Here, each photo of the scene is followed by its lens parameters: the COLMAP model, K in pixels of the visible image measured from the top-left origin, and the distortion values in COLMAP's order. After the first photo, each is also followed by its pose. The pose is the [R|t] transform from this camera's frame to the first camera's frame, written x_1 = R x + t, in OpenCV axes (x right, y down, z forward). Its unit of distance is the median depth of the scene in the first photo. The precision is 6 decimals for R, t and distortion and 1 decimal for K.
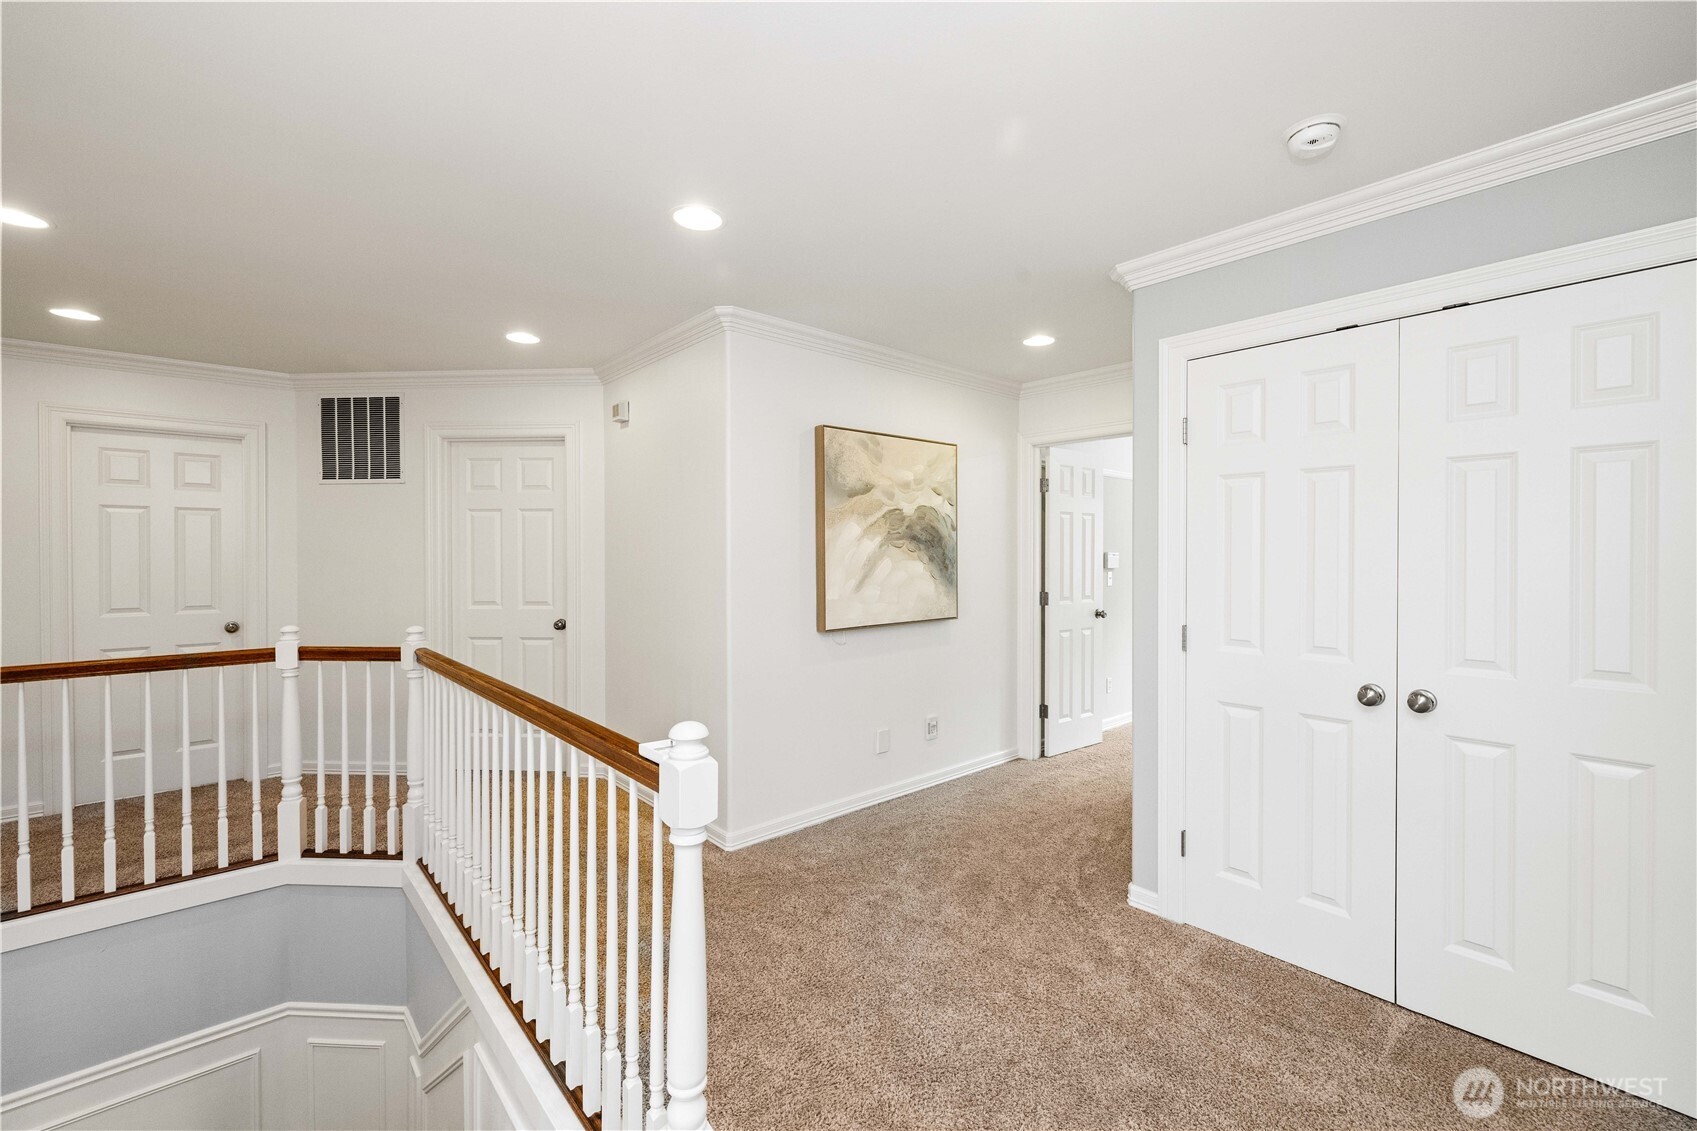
lens RADIAL K [[706.6, 0, 843.9], [0, 706.6, 559.2], [0, 0, 1]] dist [0.000574, -0.000570]
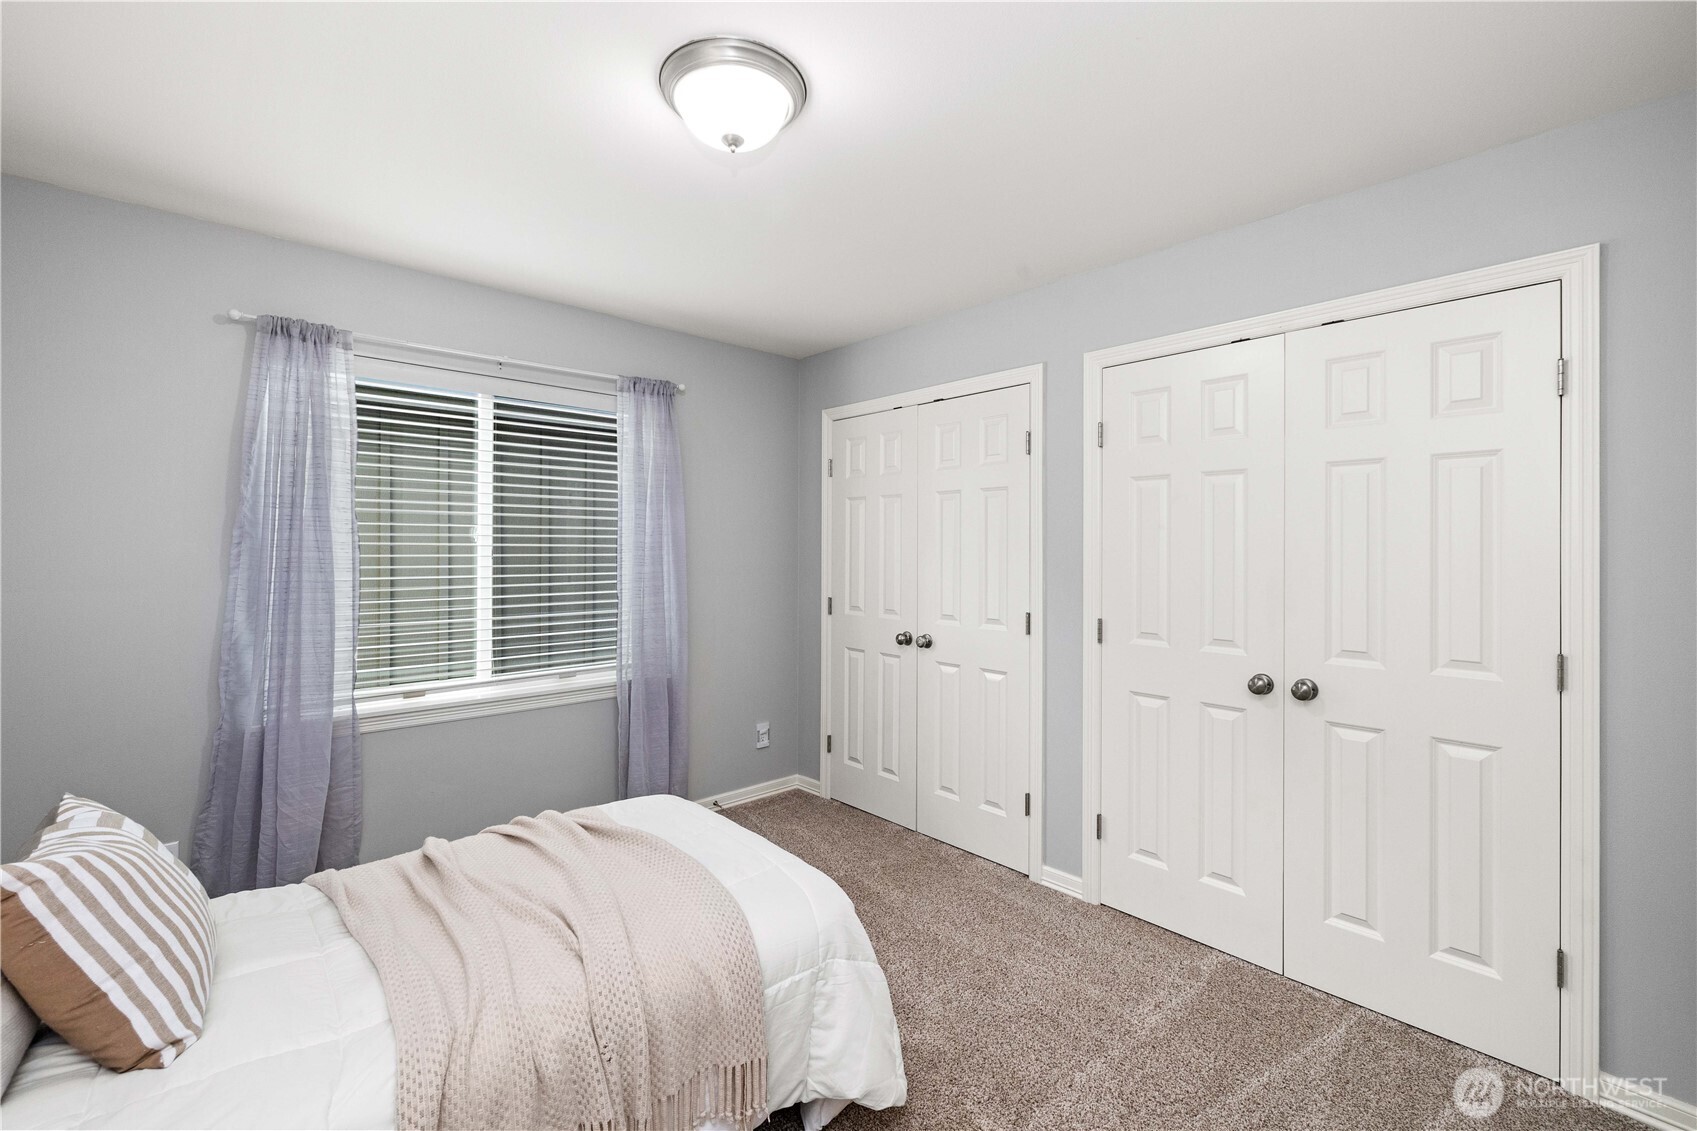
lens RADIAL K [[706.6, 0, 808.0], [0, 706.6, 544.7], [0, 0, 1]] dist [0.000574, -0.000570]
pose [[0.999987, 0.004105, -0.002891, 0.076454], [-0.004147, 0.999880, -0.014951, 0.000733], [0.002830, 0.014963, 0.999884, -0.086193]]
